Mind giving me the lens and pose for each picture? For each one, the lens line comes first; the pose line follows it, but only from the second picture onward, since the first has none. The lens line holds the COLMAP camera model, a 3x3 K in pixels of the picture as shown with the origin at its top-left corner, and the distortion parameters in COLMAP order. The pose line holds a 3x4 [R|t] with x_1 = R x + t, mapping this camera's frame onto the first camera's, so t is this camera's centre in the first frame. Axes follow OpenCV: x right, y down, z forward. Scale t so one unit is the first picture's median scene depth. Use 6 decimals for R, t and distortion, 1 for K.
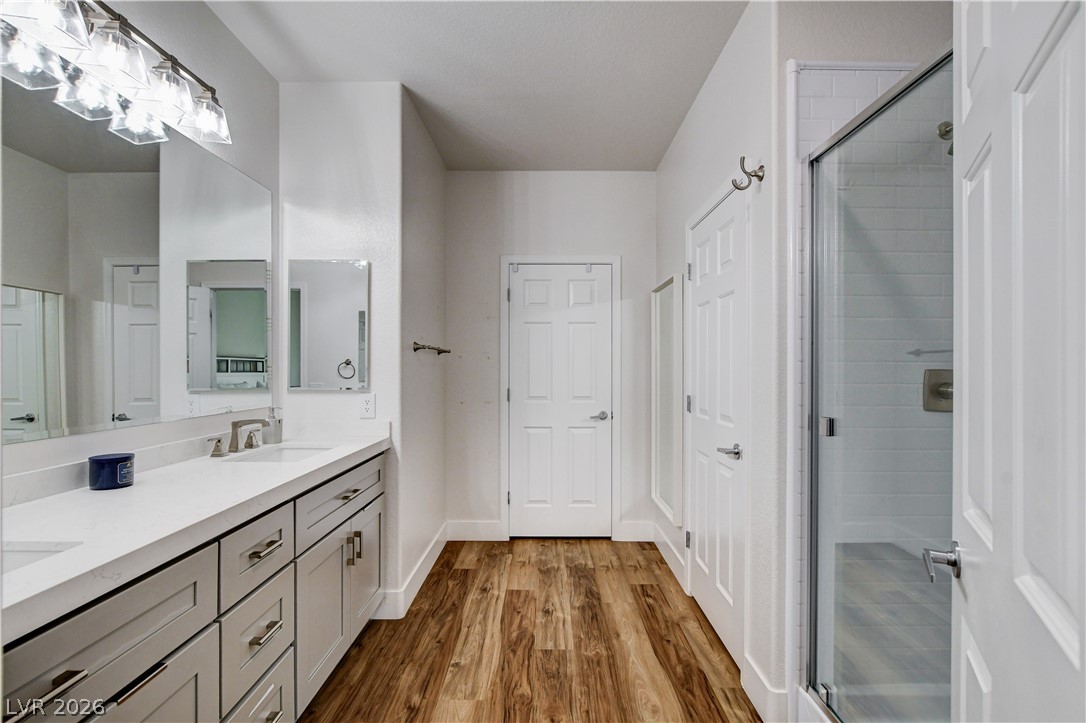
lens RADIAL K [[504.8, 0, 546.4], [0, 504.8, 358.6], [0, 0, 1]] dist [-0.018528, 0.002612]
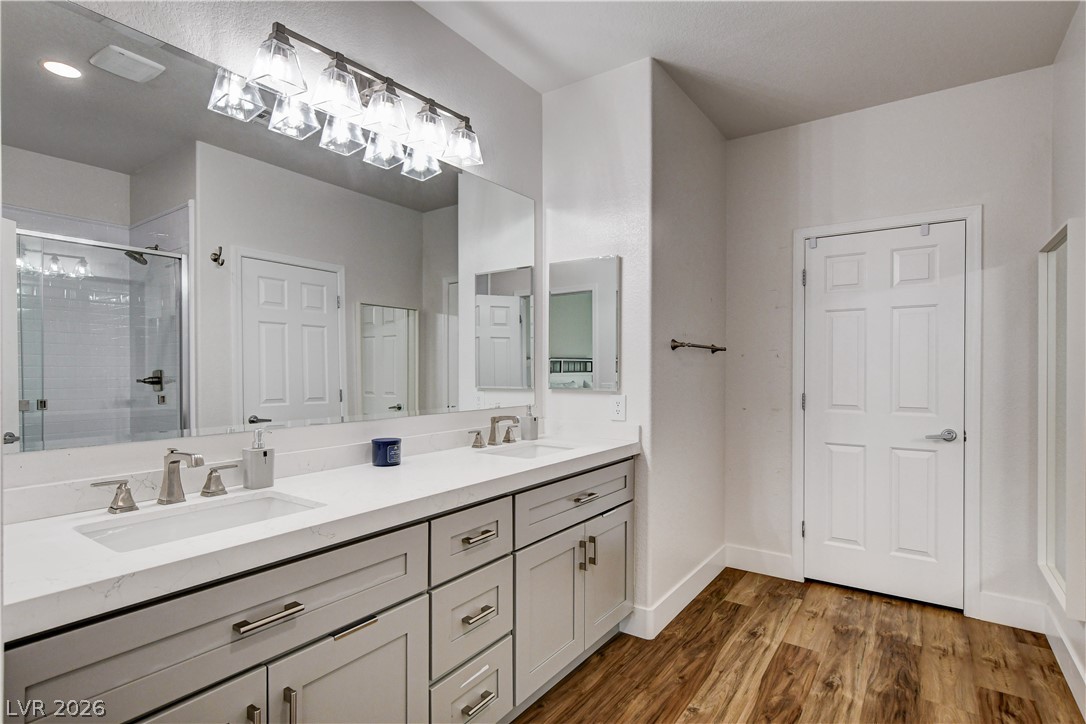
lens RADIAL K [[547.7, 0, 544.8], [0, 547.7, 362.6], [0, 0, 1]] dist [-0.008463, 0.005289]
pose [[0.817169, -0.005580, -0.576371, 0.125345], [0.010224, 0.999936, 0.004814, 0.001534], [0.576307, -0.009826, 0.817174, 0.067419]]
